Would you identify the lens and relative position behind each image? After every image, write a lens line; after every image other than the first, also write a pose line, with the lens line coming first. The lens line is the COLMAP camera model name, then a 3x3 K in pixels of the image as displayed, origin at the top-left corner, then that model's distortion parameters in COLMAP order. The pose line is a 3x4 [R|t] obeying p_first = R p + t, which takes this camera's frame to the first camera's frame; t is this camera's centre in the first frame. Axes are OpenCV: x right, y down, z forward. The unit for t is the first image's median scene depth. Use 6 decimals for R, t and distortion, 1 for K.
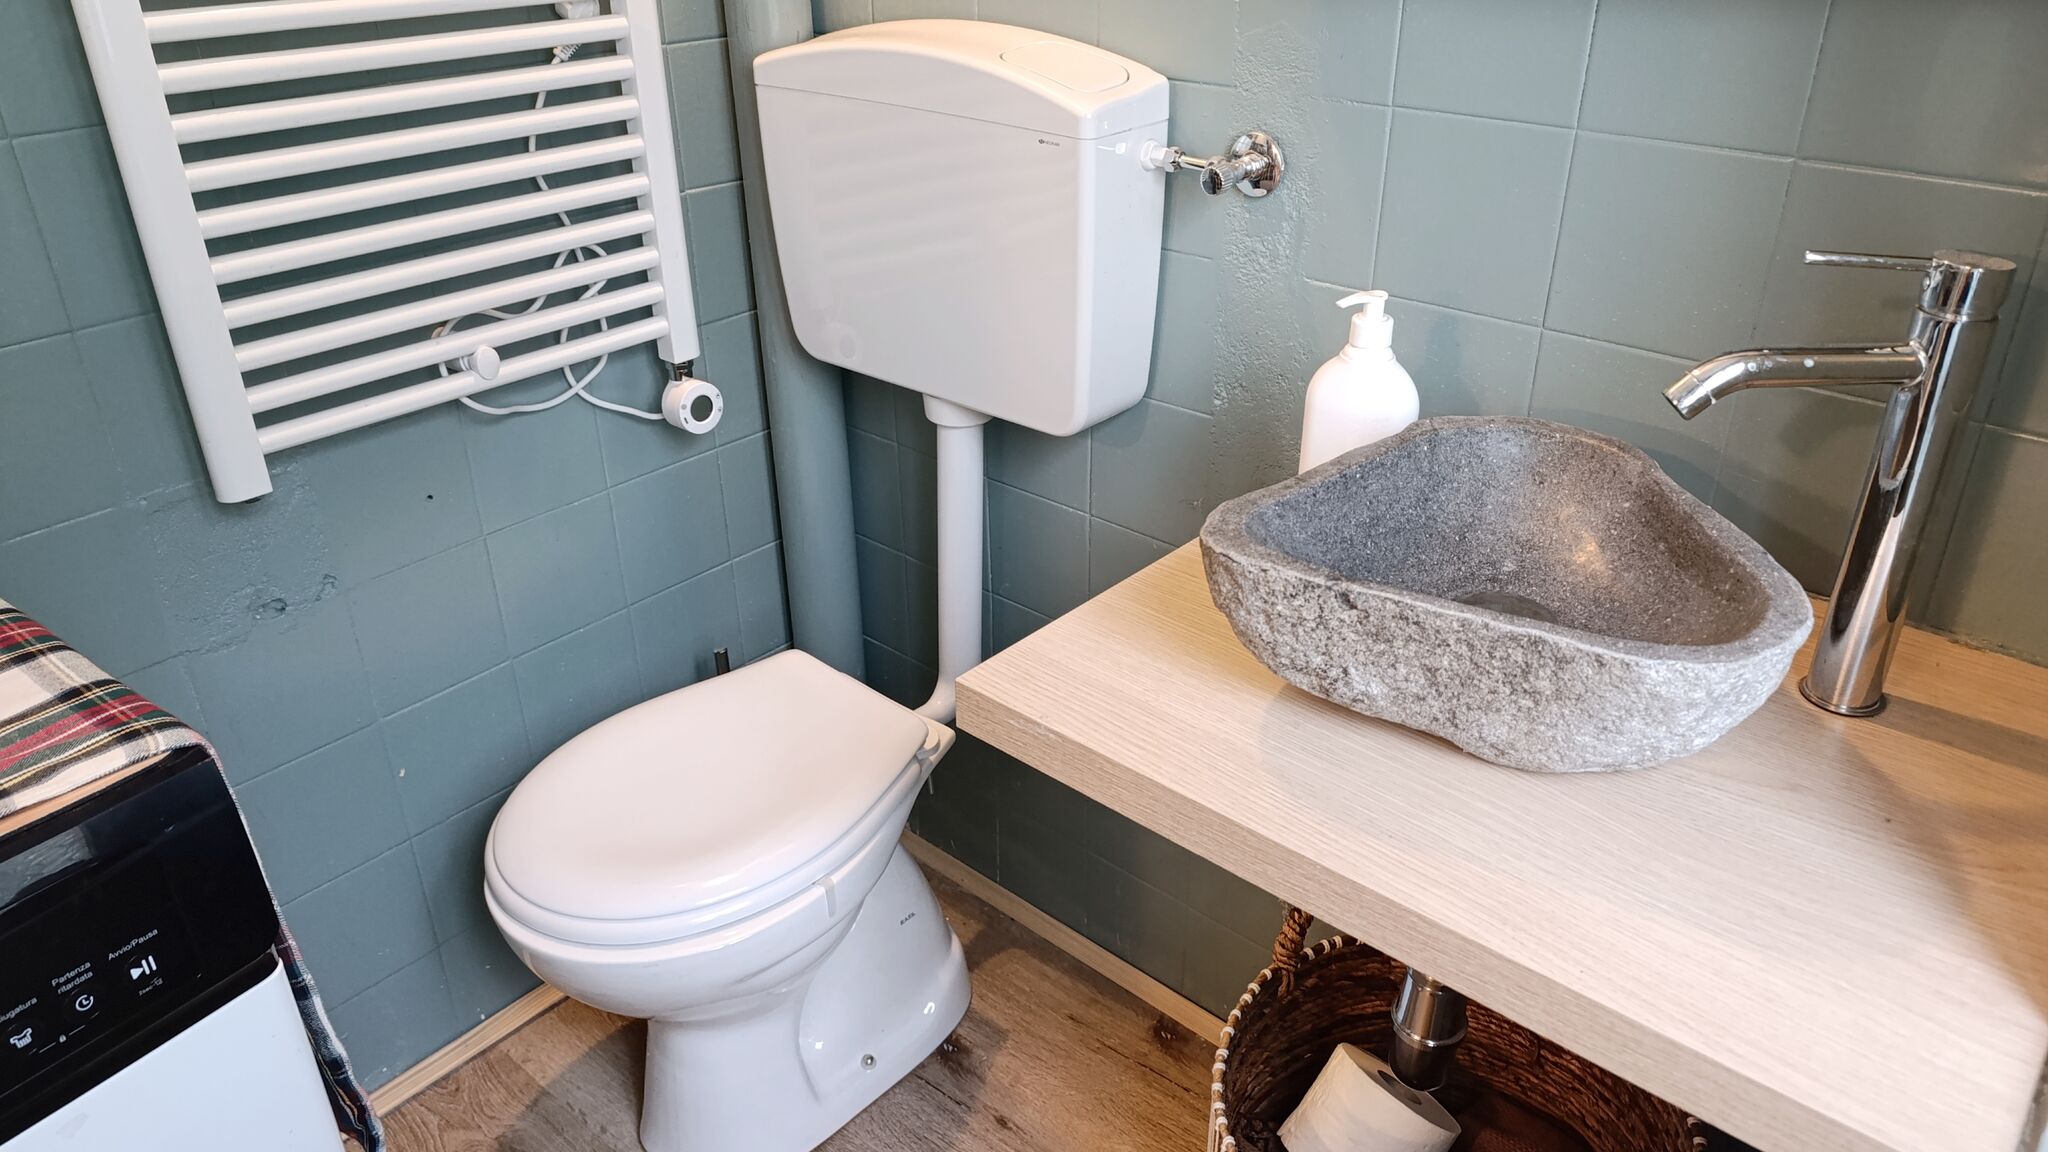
lens RADIAL K [[1403.9, 0, 1032.5], [0, 1403.9, 567.8], [0, 0, 1]] dist [0.054622, -0.069285]
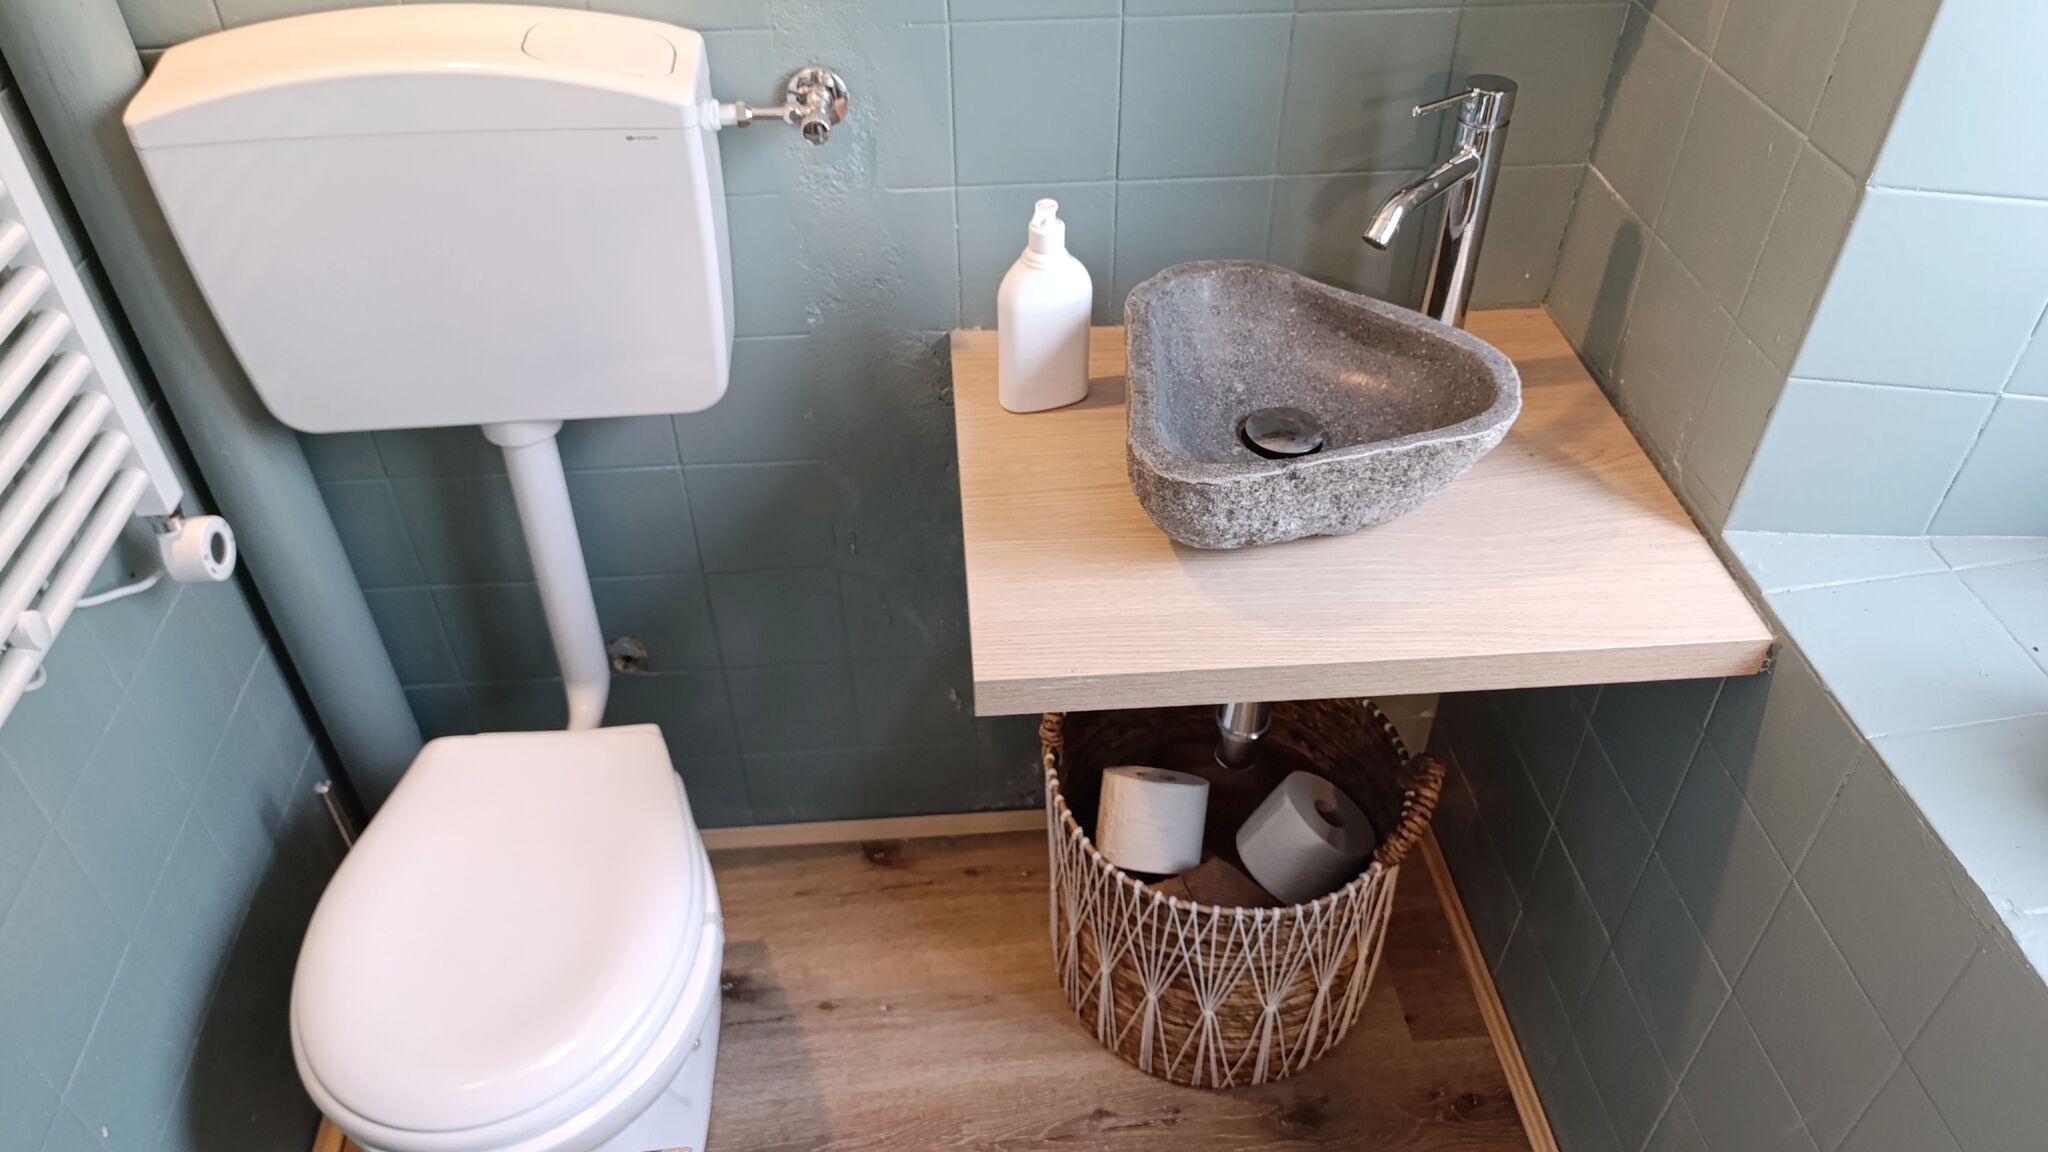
lens RADIAL K [[1403.9, 0, 1032.5], [0, 1403.9, 567.8], [0, 0, 1]] dist [0.054622, -0.069285]
pose [[0.701001, -0.462381, 0.542957, -0.513813], [0.338013, 0.885807, 0.317950, -0.295646], [-0.627969, -0.039357, 0.777242, 0.105559]]
